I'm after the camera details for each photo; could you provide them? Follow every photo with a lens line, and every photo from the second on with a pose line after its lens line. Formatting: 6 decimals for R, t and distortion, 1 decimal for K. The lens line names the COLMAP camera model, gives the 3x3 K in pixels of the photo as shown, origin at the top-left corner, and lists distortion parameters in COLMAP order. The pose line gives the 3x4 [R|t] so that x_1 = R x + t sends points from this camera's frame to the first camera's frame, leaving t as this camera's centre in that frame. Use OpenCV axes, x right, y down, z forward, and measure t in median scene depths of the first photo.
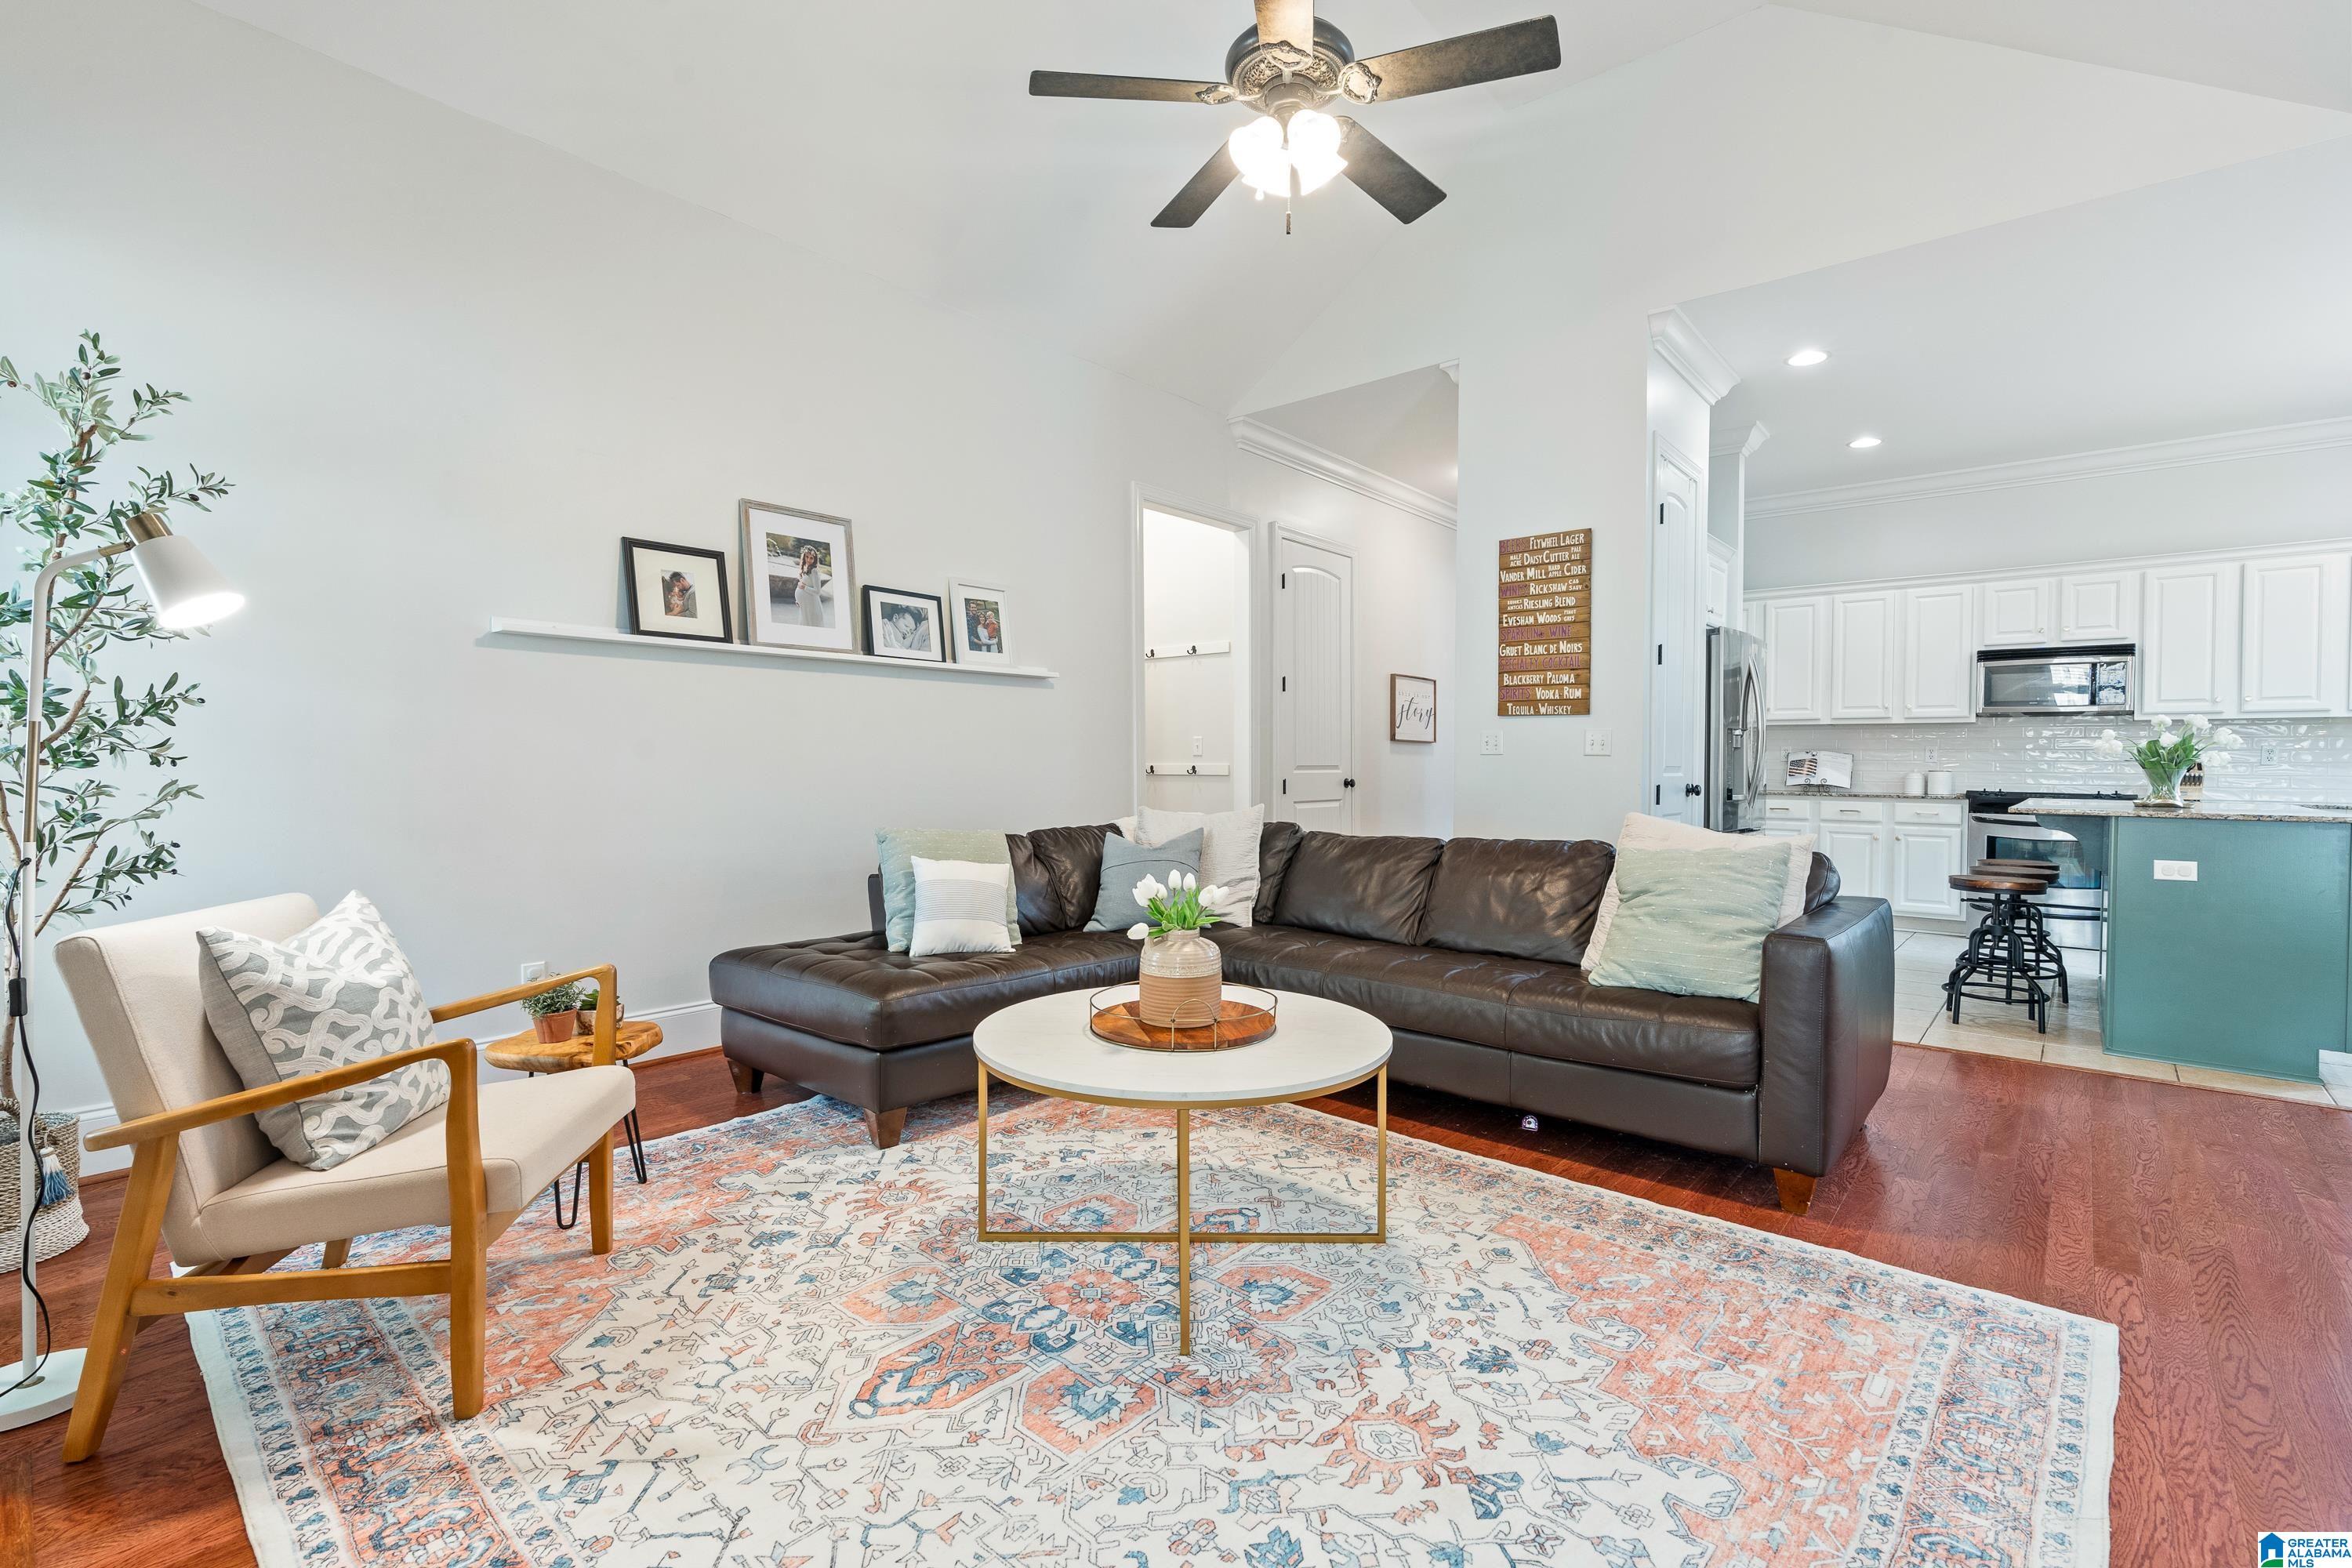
lens RADIAL K [[1060.5, 0, 1173.7], [0, 1060.5, 781.9], [0, 0, 1]] dist [-0.010019, 0.002539]
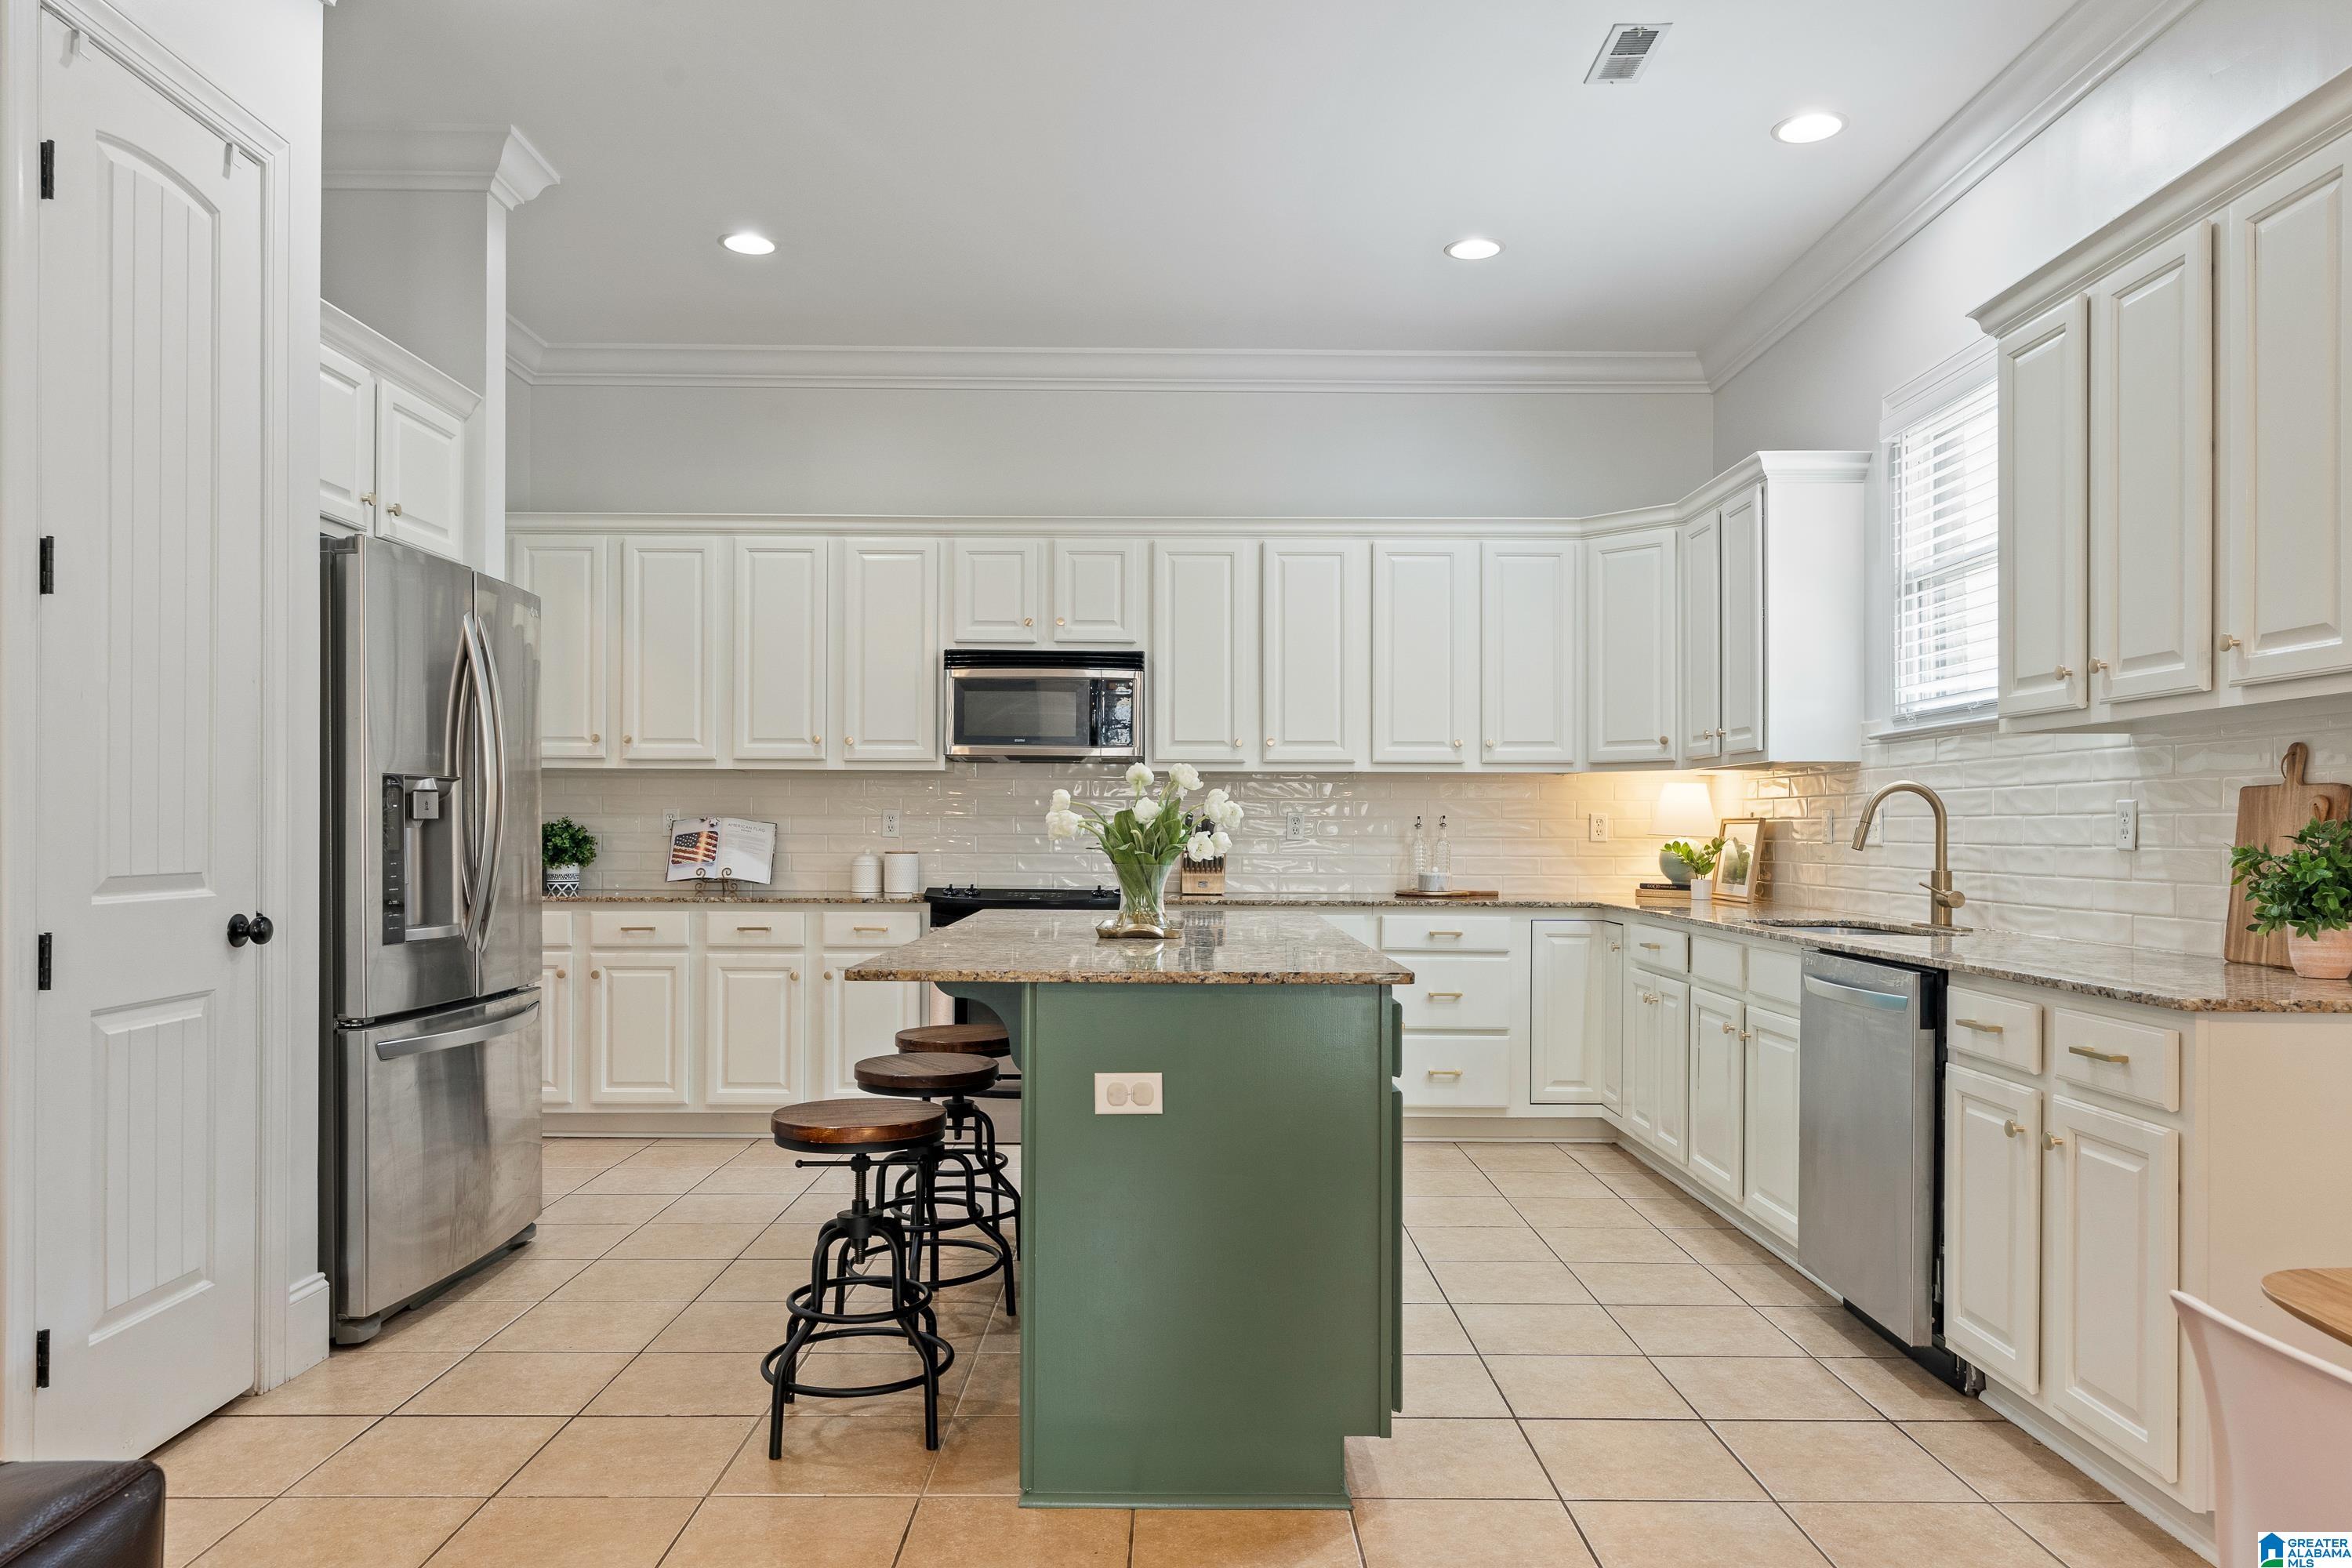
lens RADIAL K [[1567.2, 0, 1180.4], [0, 1567.2, 817.4], [0, 0, 1]] dist [0.010862, 0.004480]
pose [[0.753002, -0.002348, 0.658014, 0.387683], [0.014754, 0.999802, -0.013317, -0.022855], [-0.657853, 0.019736, 0.752888, 0.346649]]
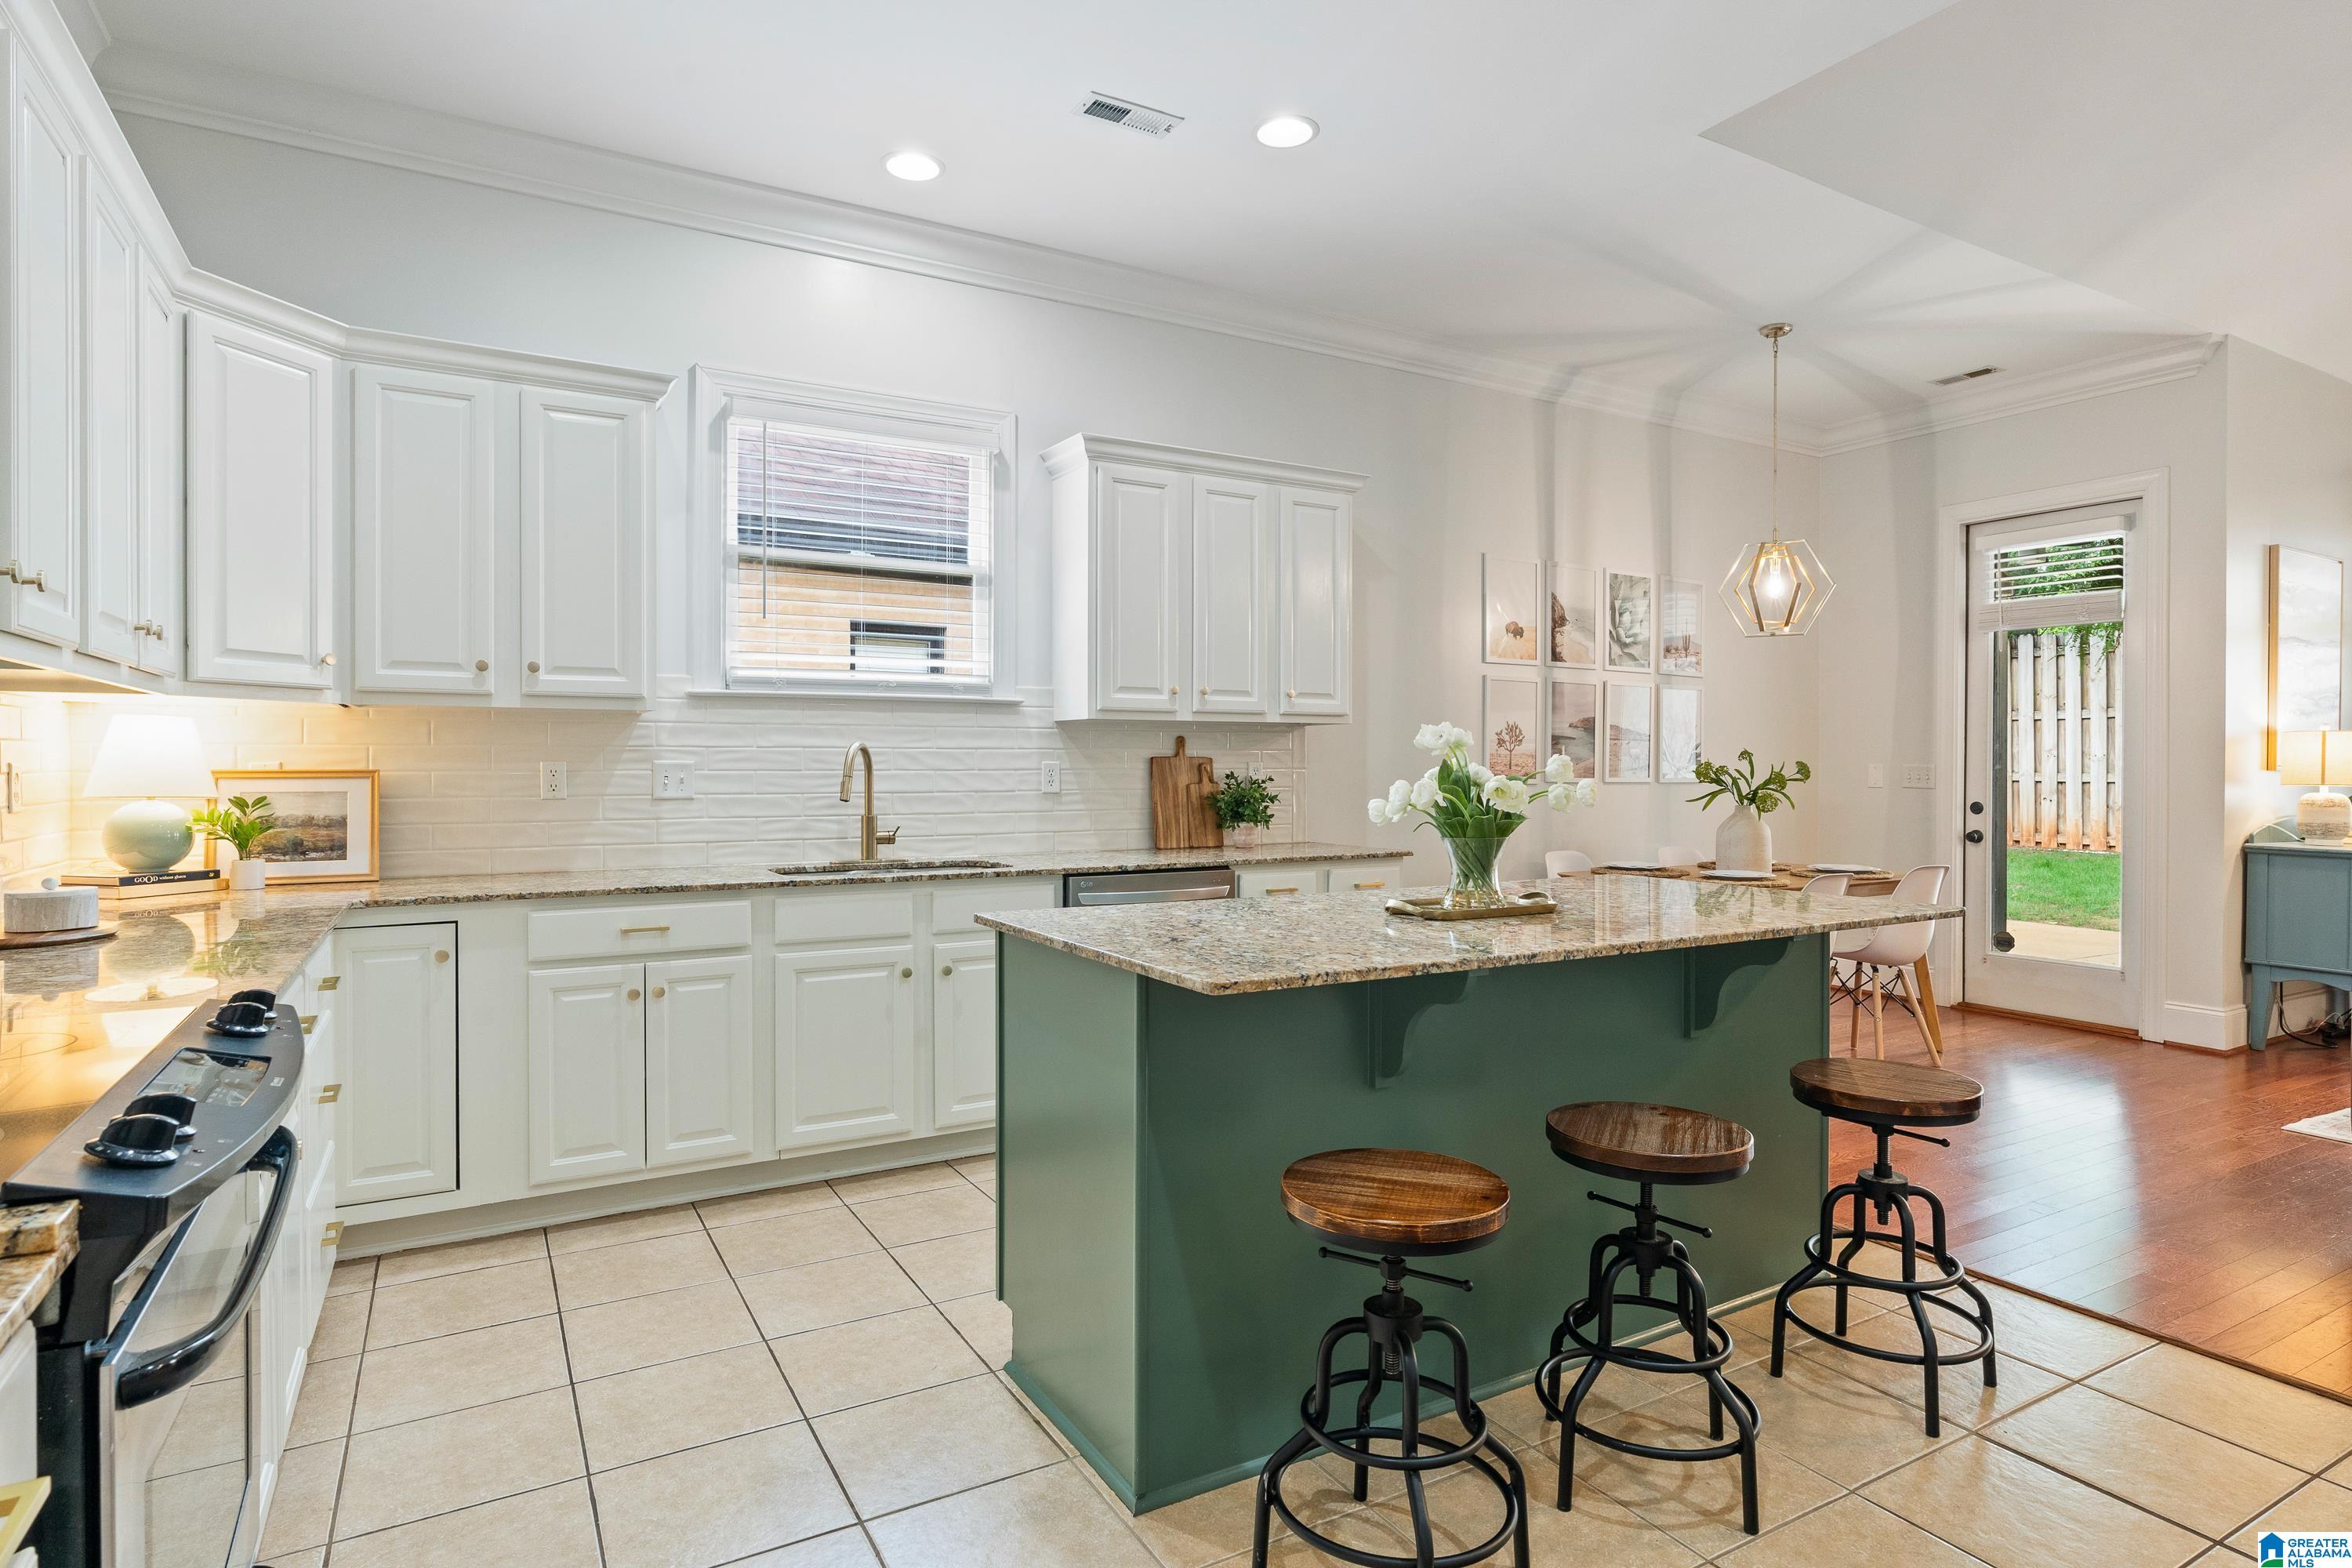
lens RADIAL K [[1265.4, 0, 1160.6], [0, 1265.4, 771.7], [0, 0, 1]] dist [0.001524, 0.000566]
pose [[-0.946669, -0.011331, 0.322010, 0.817755], [-0.003446, 0.999680, 0.025047, -0.051086], [-0.322190, 0.022601, -0.946405, 1.482698]]
